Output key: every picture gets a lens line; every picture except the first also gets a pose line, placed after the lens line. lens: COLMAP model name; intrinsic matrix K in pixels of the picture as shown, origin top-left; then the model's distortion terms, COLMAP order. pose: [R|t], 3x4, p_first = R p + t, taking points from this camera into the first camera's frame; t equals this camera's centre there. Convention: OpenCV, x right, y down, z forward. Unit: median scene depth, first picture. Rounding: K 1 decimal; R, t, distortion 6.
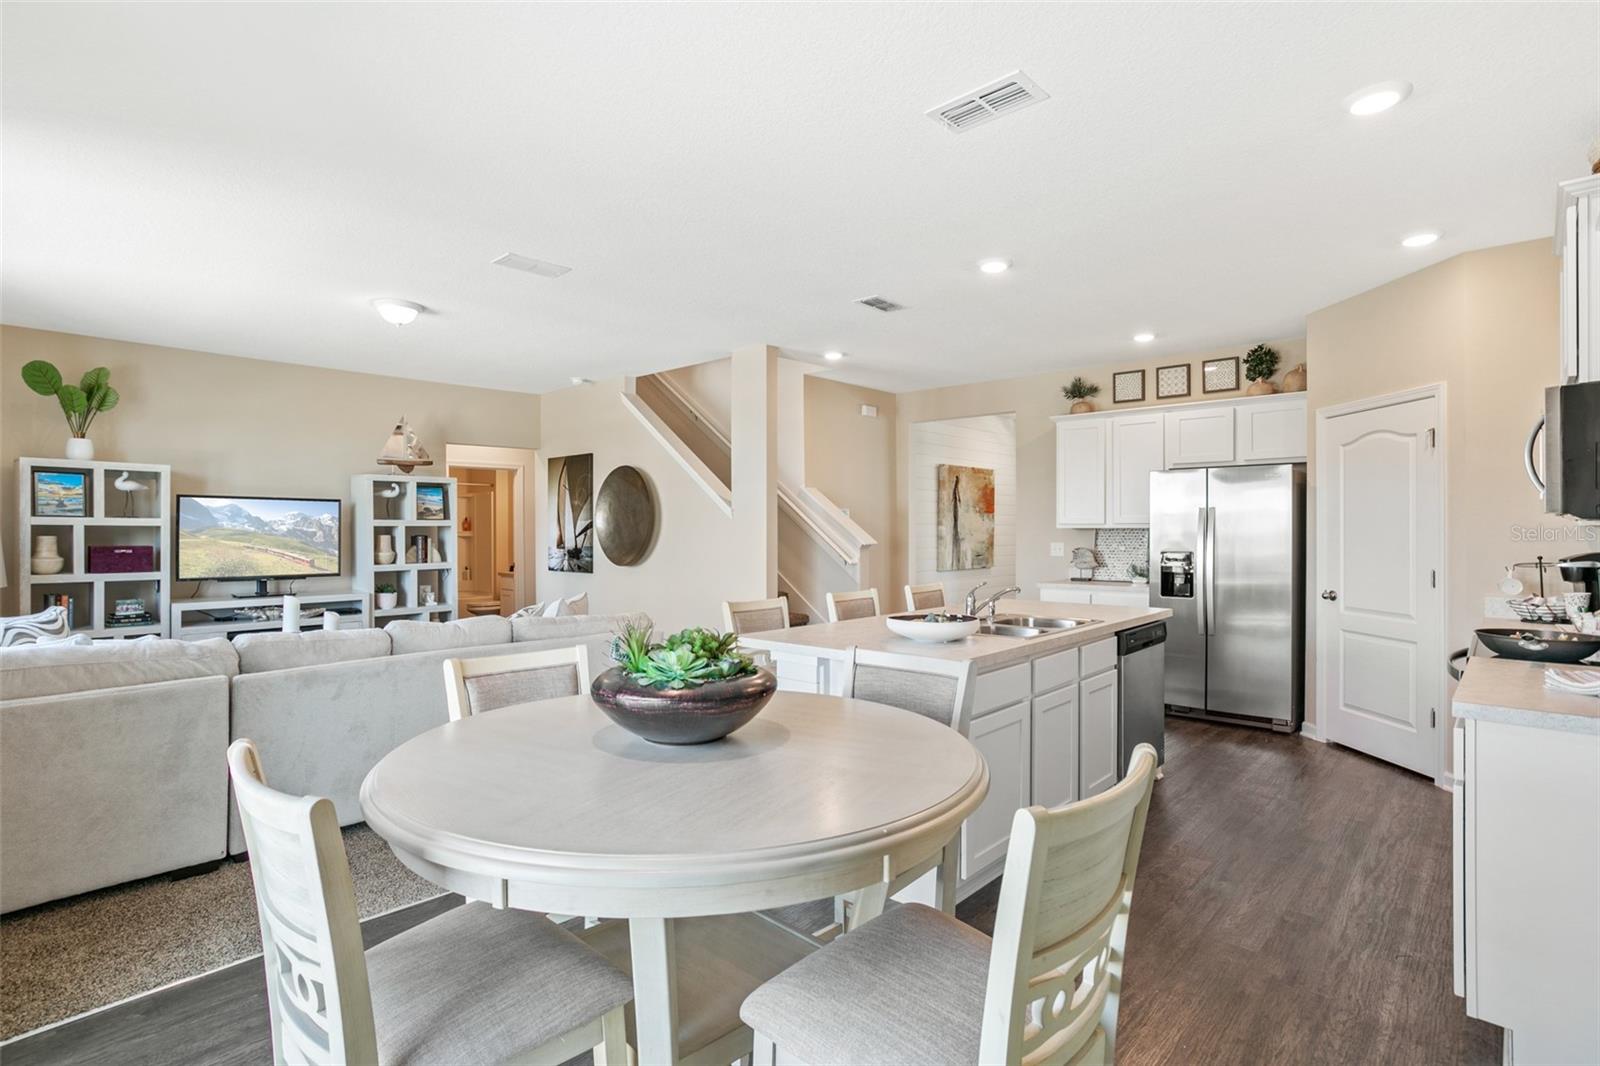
lens RADIAL K [[785.6, 0, 803.4], [0, 785.6, 529.5], [0, 0, 1]] dist [-0.002947, 0.002321]
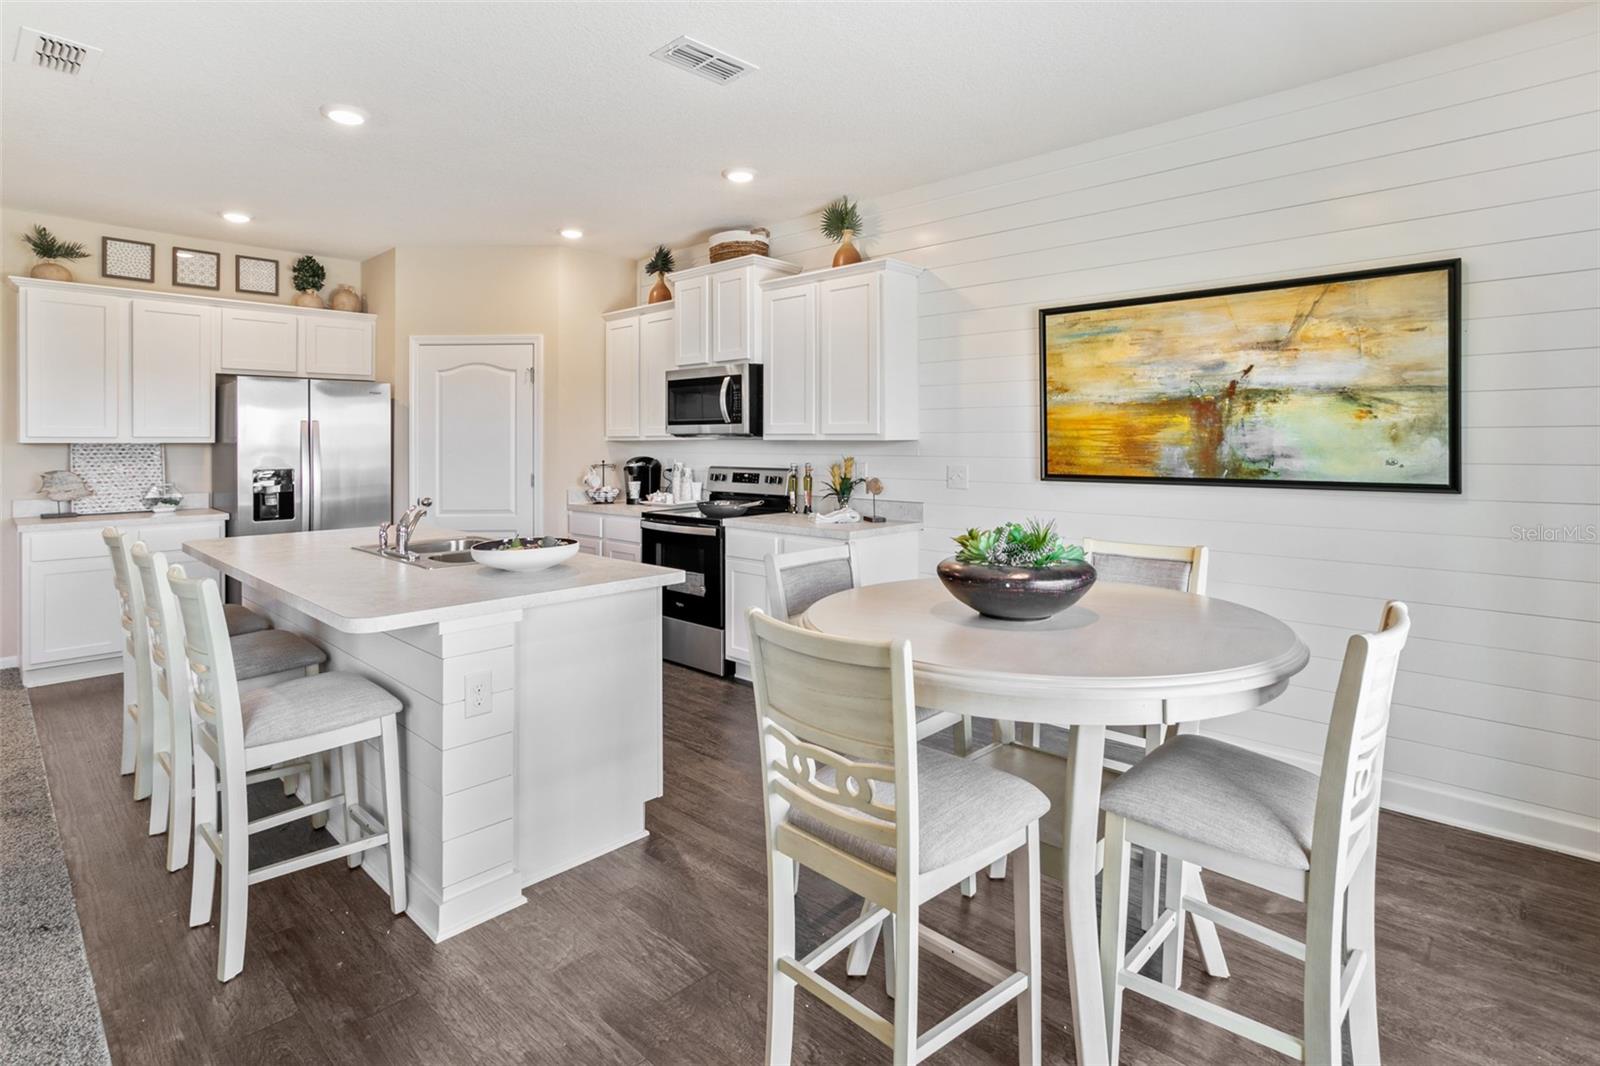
lens RADIAL K [[785.6, 0, 800.1], [0, 785.6, 437.5], [0, 0, 1]] dist [-0.002947, 0.002321]
pose [[0.027072, 0.008394, 0.999598, -0.394592], [0.004272, 0.999955, -0.008513, 0.002402], [-0.999624, 0.004500, 0.027034, 0.373771]]
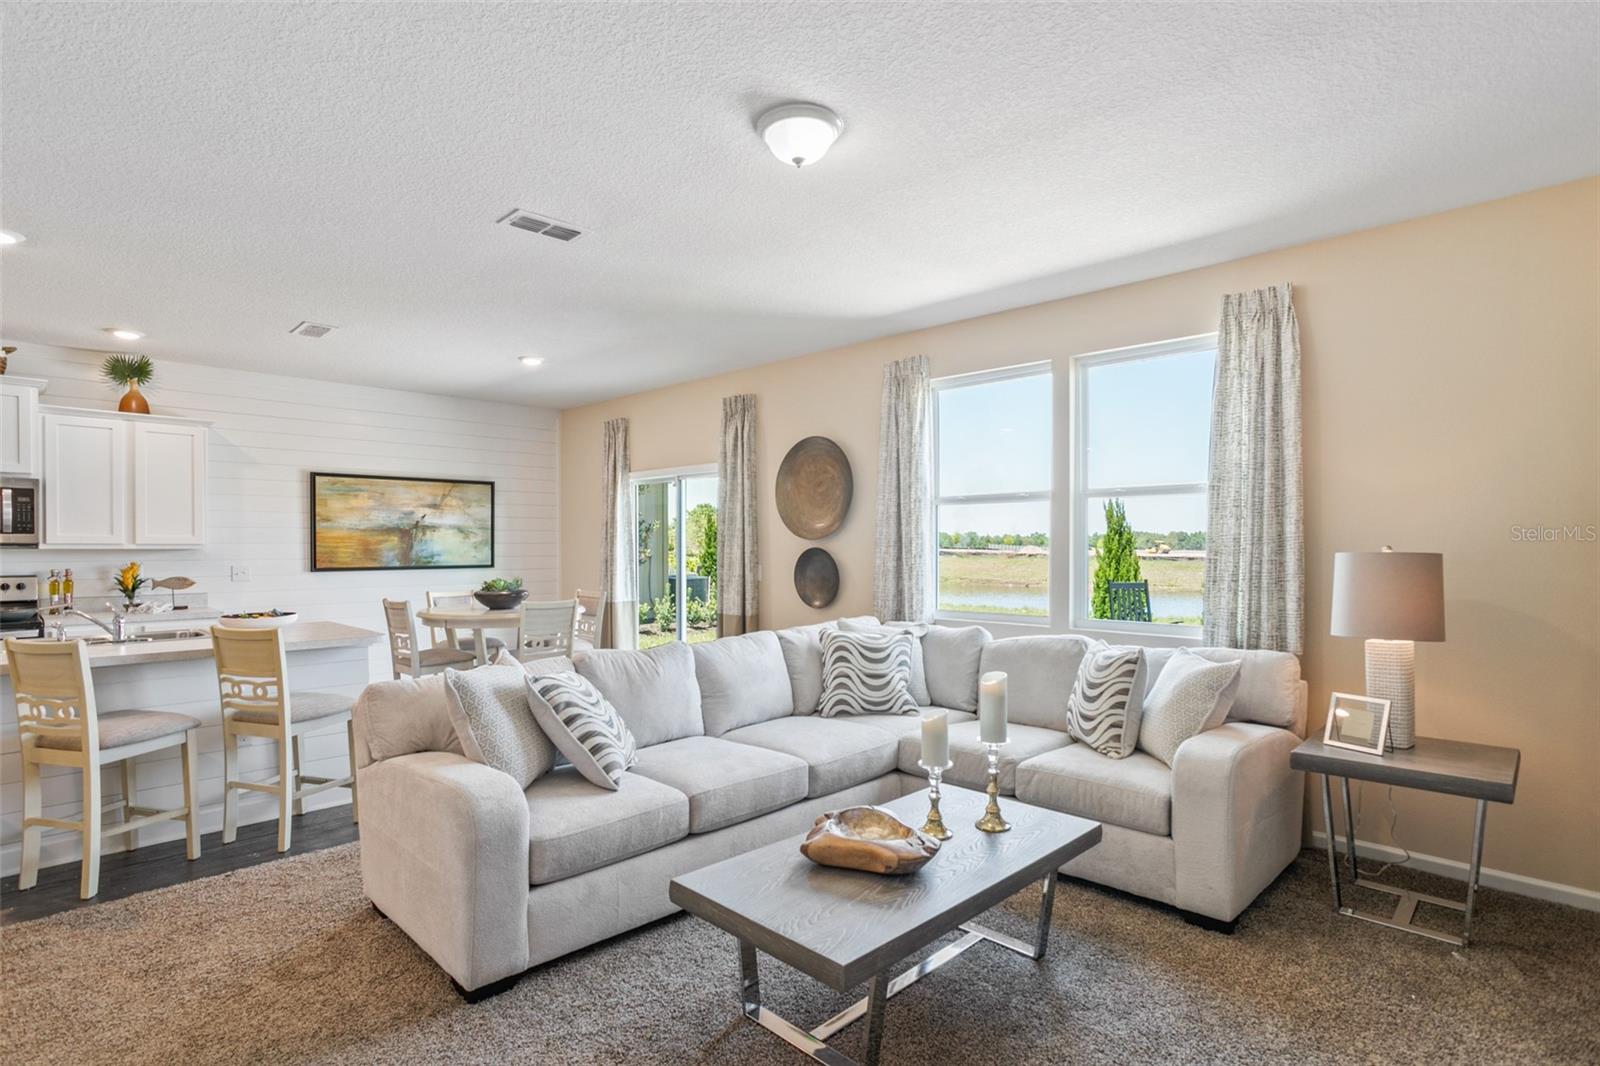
lens RADIAL K [[785.6, 0, 752.1], [0, 785.6, 559.8], [0, 0, 1]] dist [-0.002947, 0.002321]
pose [[-0.992451, 0.005939, 0.122496, -0.495766], [0.008248, 0.999798, 0.018353, 0.000915], [-0.122362, 0.019225, -0.992299, 1.251356]]
